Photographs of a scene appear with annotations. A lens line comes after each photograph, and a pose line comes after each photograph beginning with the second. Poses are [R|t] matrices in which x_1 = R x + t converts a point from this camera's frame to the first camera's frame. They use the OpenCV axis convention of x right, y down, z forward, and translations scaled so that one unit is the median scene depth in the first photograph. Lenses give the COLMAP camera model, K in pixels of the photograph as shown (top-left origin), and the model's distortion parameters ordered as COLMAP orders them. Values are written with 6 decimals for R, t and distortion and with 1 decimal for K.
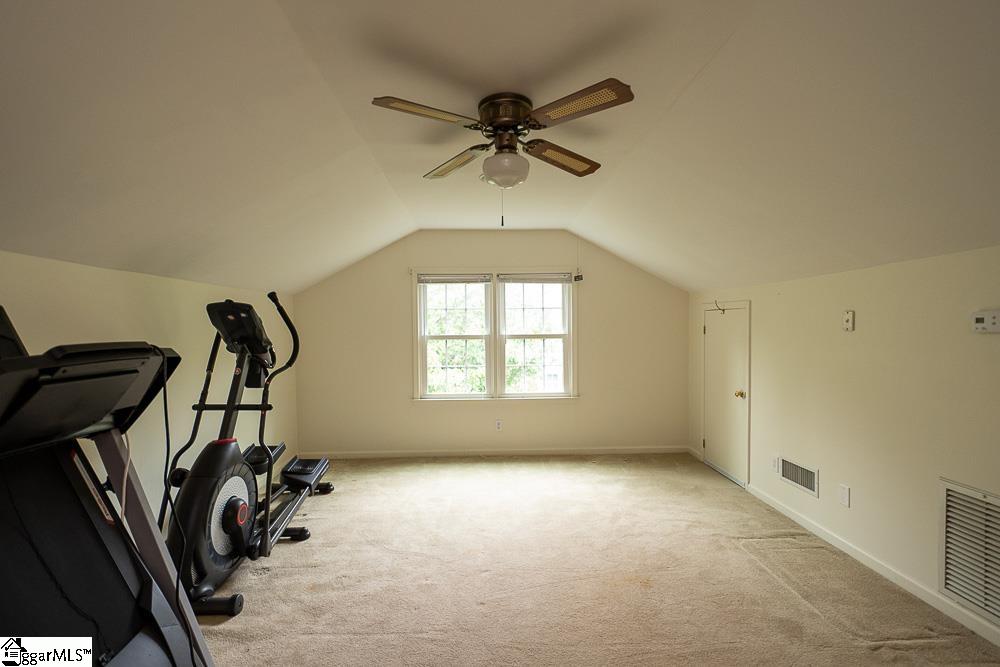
lens RADIAL K [[441.2, 0, 500.0], [0, 441.2, 333.5], [0, 0, 1]] dist [0.001329, -0.000064]
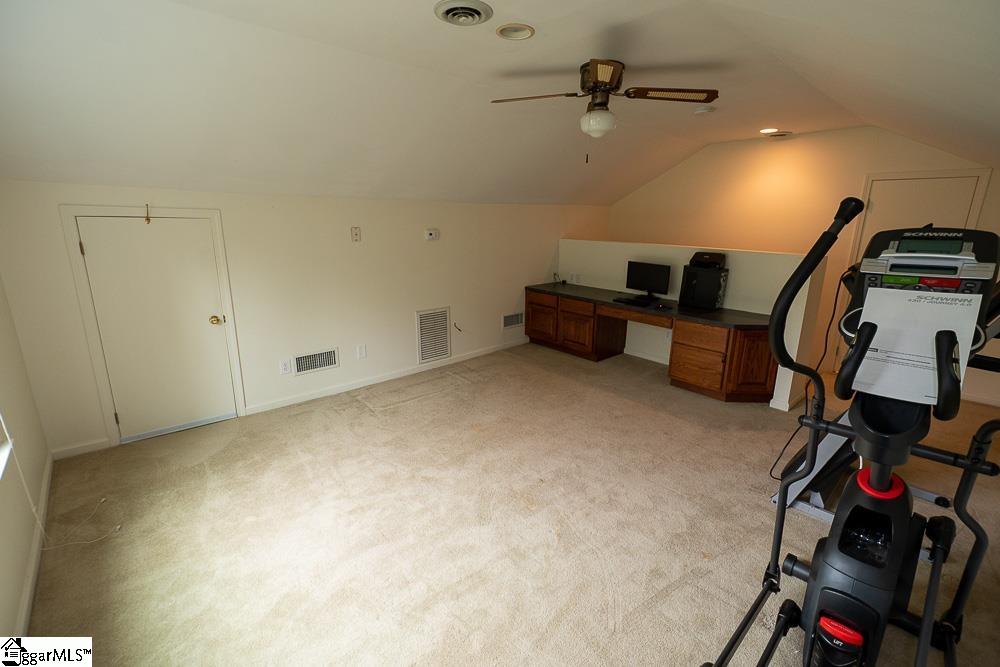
lens RADIAL K [[441.2, 0, 500.0], [0, 441.2, 333.5], [0, 0, 1]] dist [0.001329, -0.000064]
pose [[-0.643260, -0.188253, 0.742144, -0.536190], [0.000781, 0.969140, 0.246510, -0.055969], [-0.765647, 0.159150, -0.623262, 1.322760]]
